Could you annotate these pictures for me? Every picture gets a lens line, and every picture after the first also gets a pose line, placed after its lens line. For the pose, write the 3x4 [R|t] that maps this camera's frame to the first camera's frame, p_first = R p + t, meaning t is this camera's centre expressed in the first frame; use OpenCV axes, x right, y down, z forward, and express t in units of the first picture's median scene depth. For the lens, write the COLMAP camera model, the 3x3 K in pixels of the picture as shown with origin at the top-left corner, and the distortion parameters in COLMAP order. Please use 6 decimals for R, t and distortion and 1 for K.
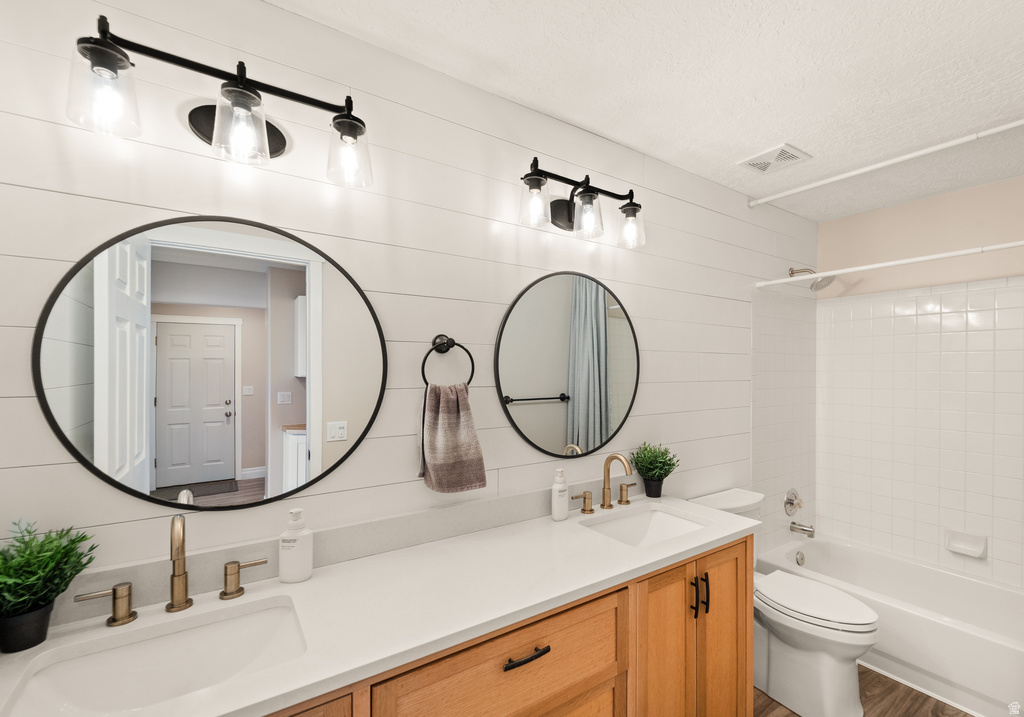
lens RADIAL K [[452.6, 0, 519.8], [0, 452.6, 362.8], [0, 0, 1]] dist [0.002928, 0.000858]
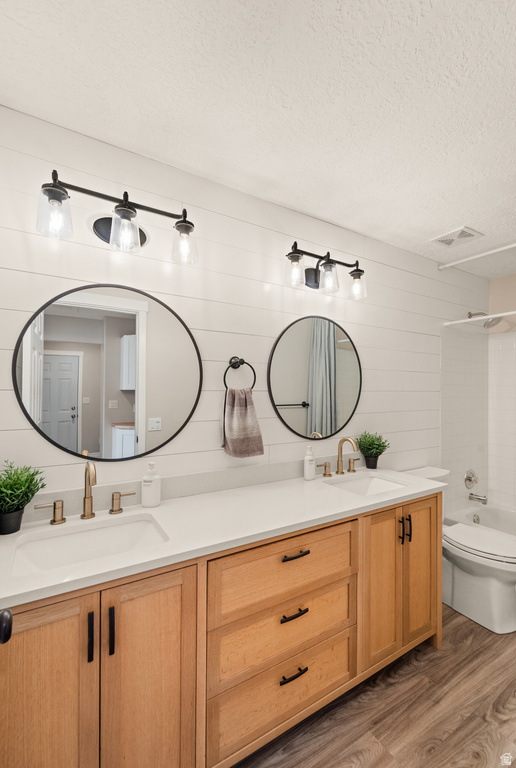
lens RADIAL K [[317.9, 0, 251.5], [0, 317.9, 380.7], [0, 0, 1]] dist [0.005828, -0.003080]
pose [[0.998057, 0.000964, -0.062298, -0.047938], [-0.001184, 0.999993, -0.003502, 0.024422], [0.062294, 0.003569, 0.998051, -0.091620]]
